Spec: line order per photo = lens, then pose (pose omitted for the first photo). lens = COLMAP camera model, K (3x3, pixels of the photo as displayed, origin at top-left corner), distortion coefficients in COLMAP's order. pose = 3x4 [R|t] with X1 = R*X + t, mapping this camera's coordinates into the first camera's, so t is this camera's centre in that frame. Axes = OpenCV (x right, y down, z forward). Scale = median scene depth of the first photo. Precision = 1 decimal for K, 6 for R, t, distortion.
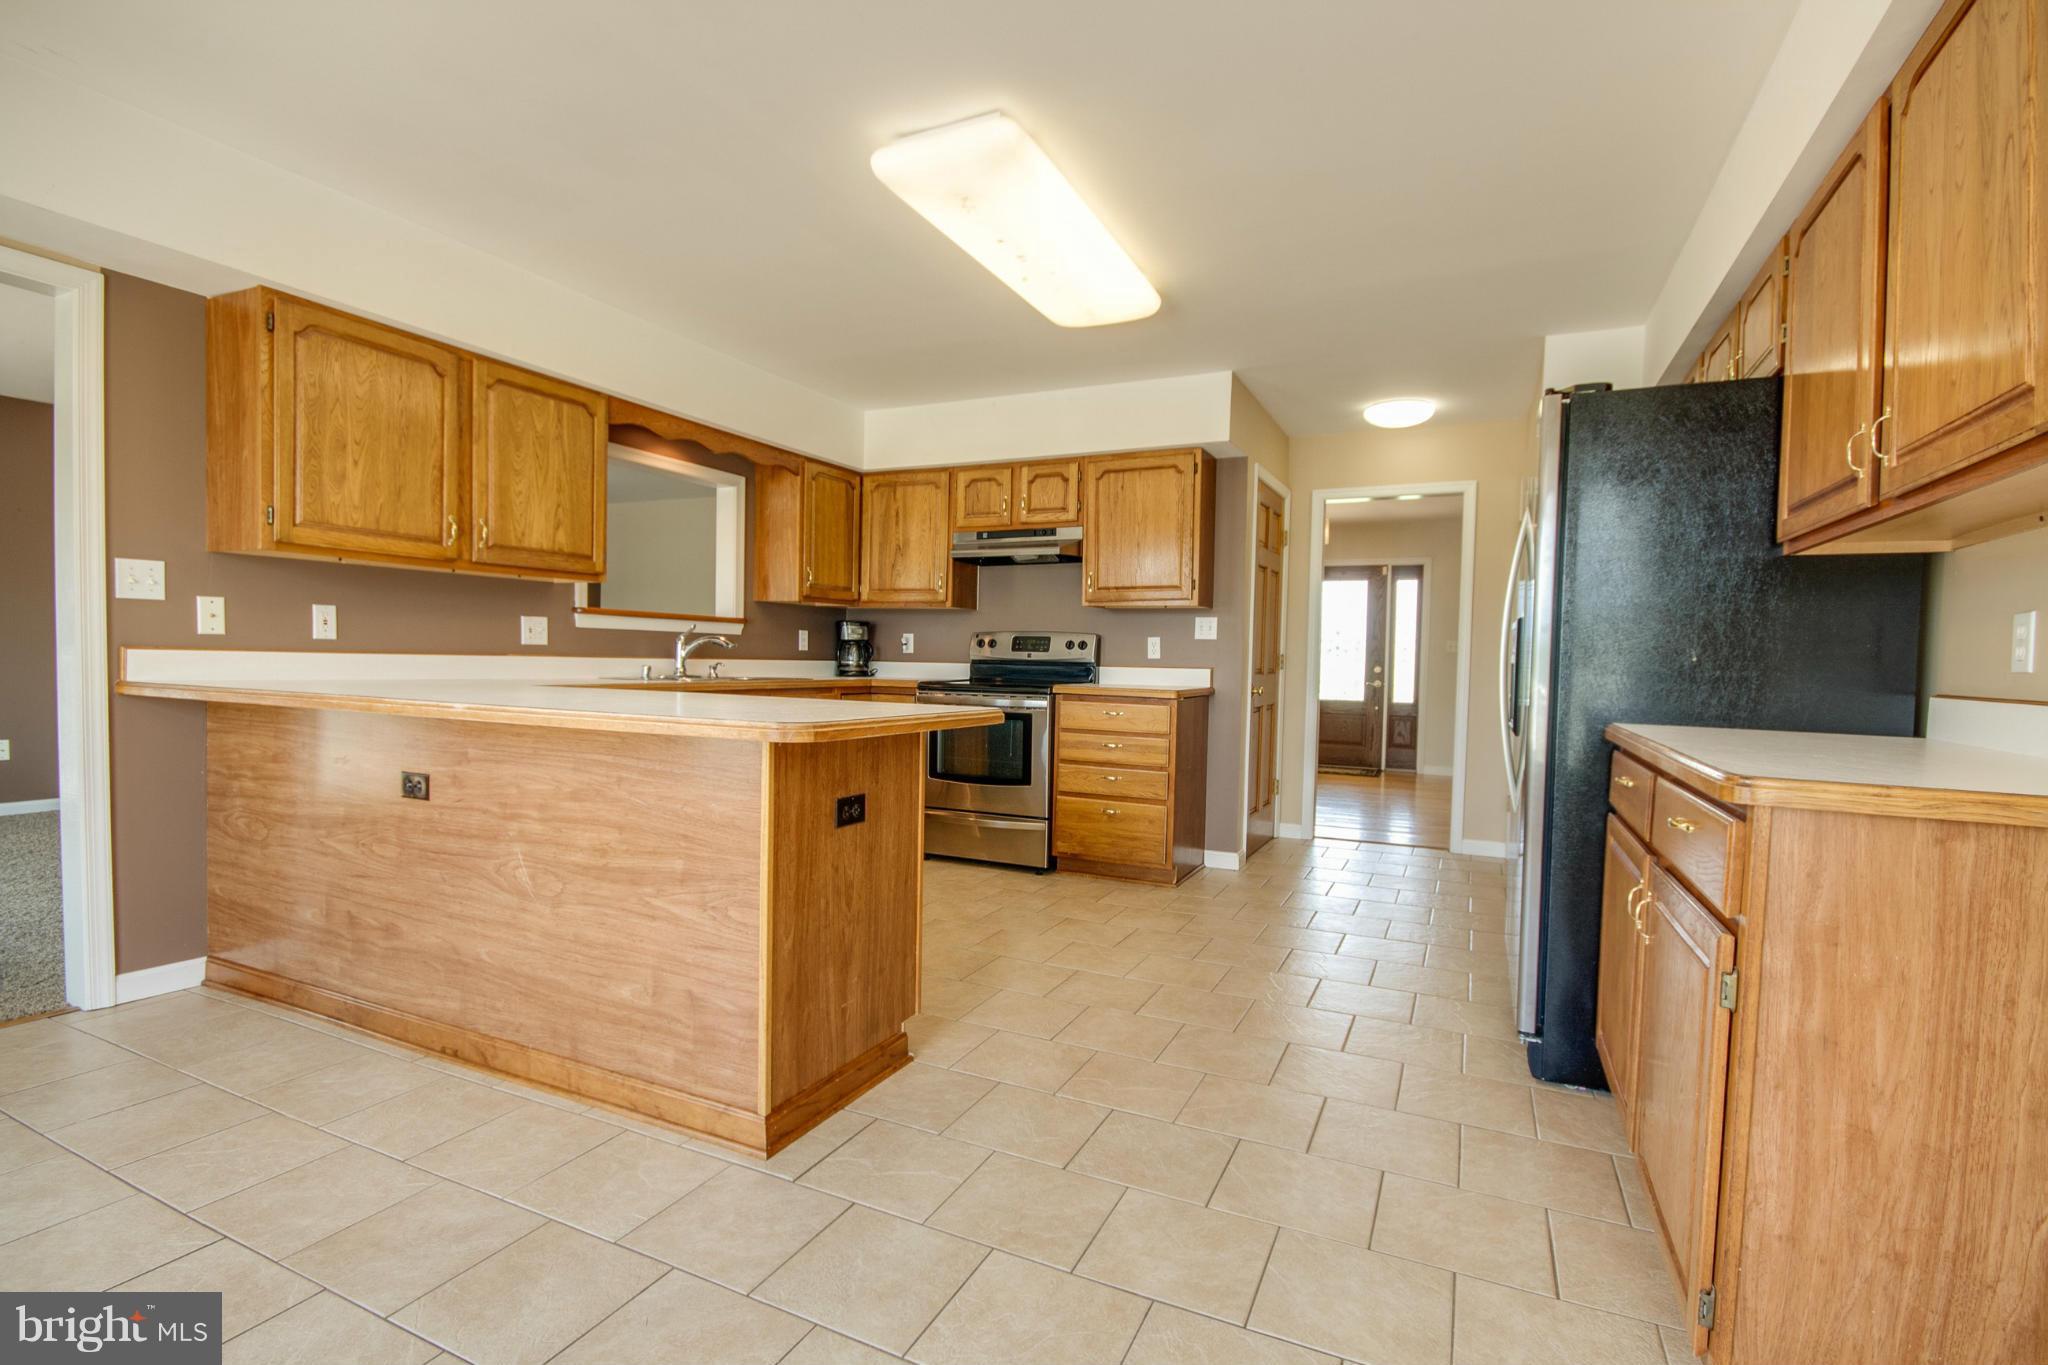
lens RADIAL K [[951.6, 0, 1033.2], [0, 951.6, 692.8], [0, 0, 1]] dist [0.002524, -0.009438]
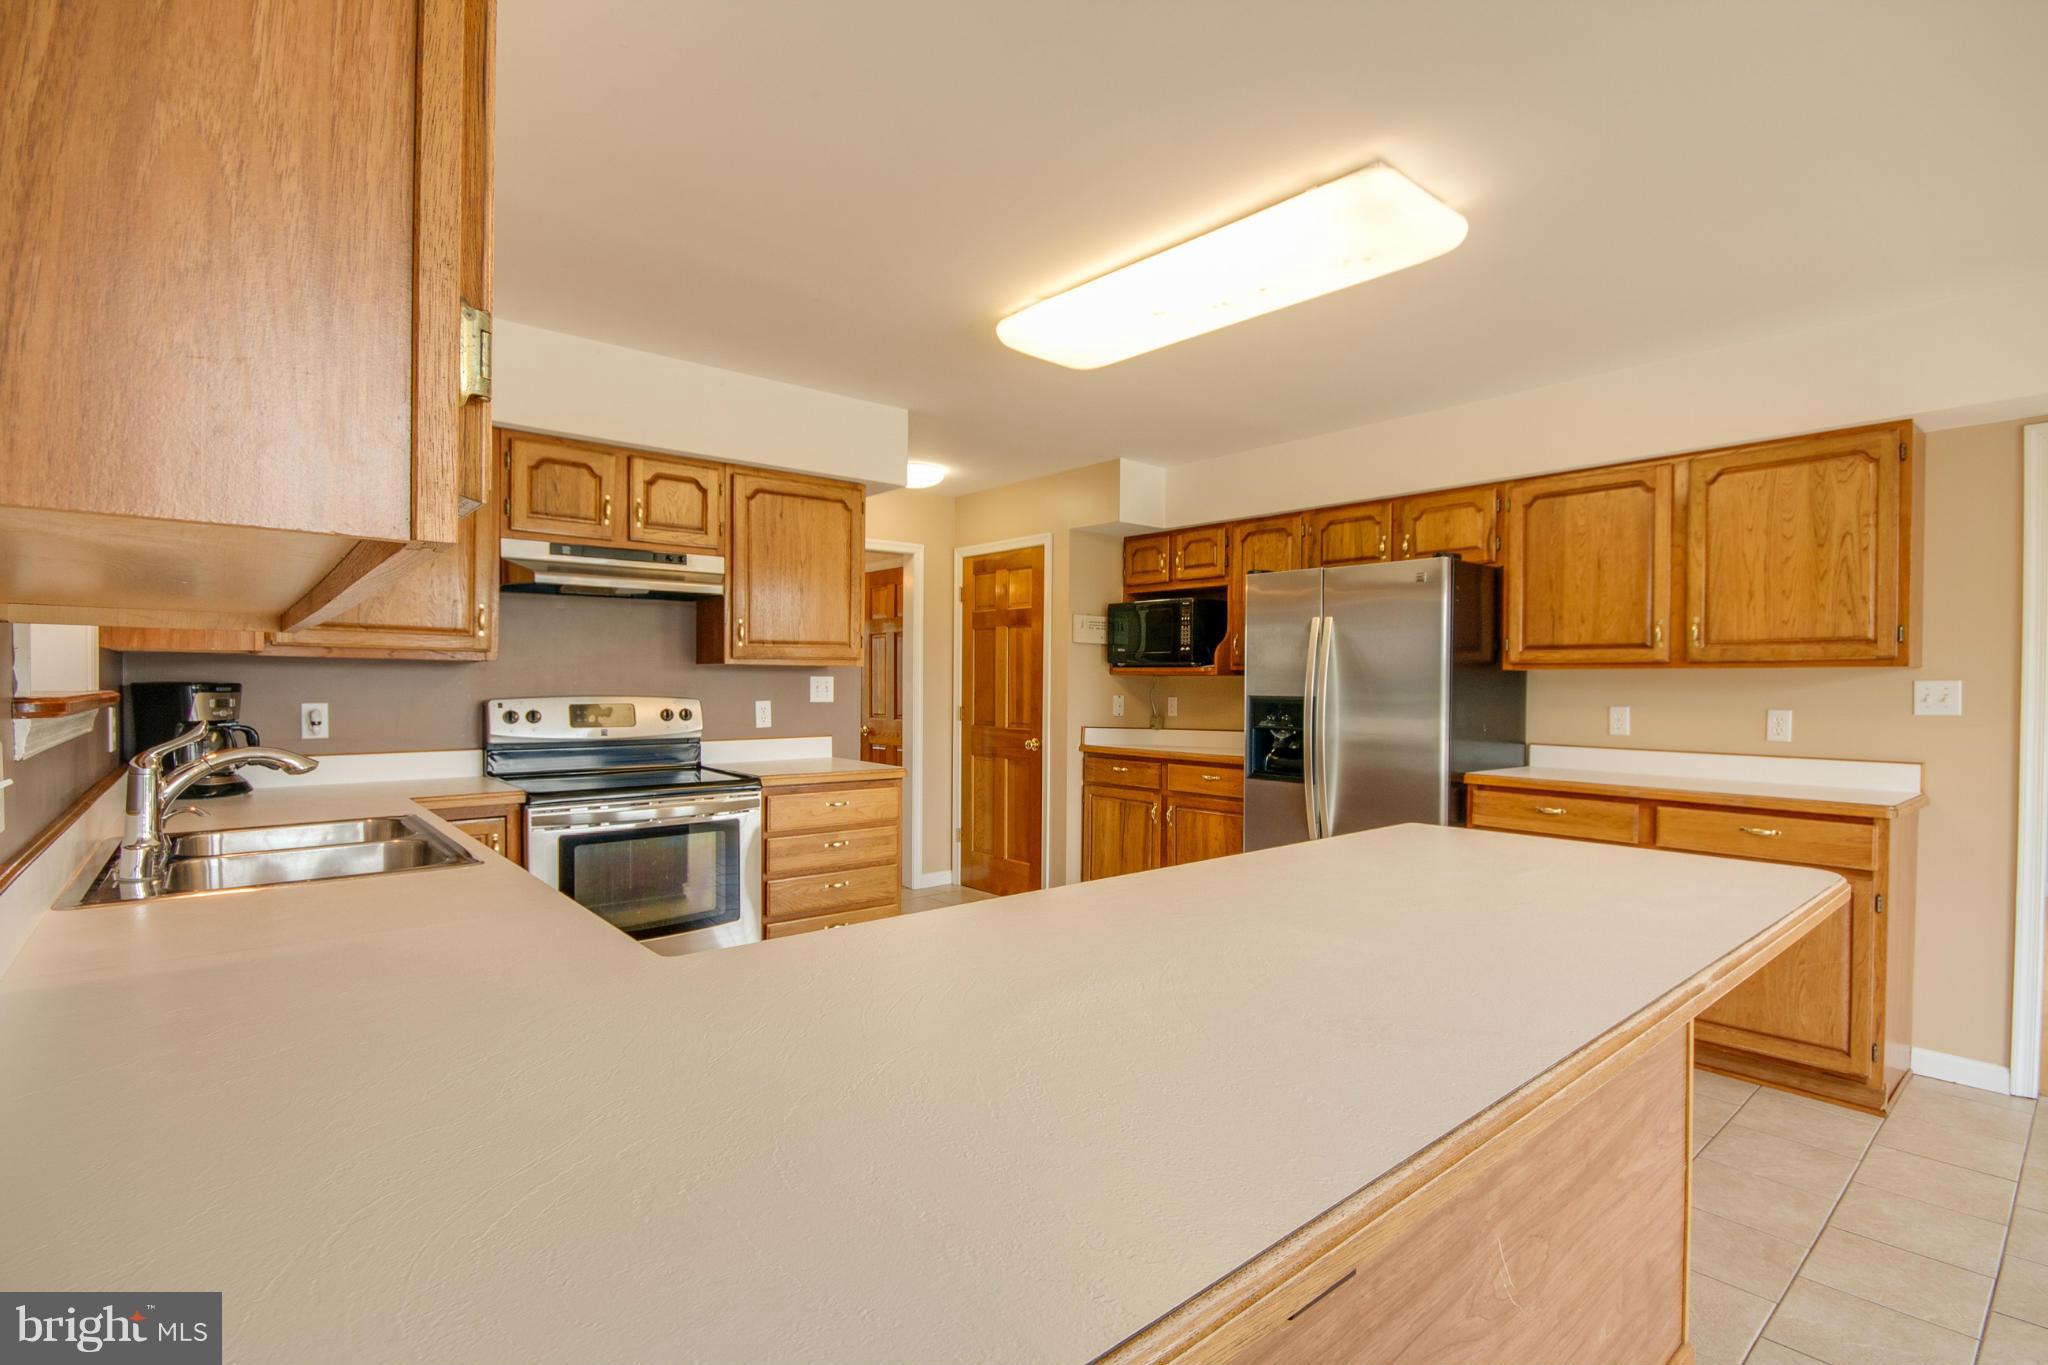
lens RADIAL K [[951.6, 0, 1033.2], [0, 951.6, 692.8], [0, 0, 1]] dist [0.002524, -0.009438]
pose [[0.410266, -0.027689, 0.911546, -0.521841], [0.036458, 0.999238, 0.013944, -0.069467], [-0.911237, 0.027512, 0.410962, 0.471504]]
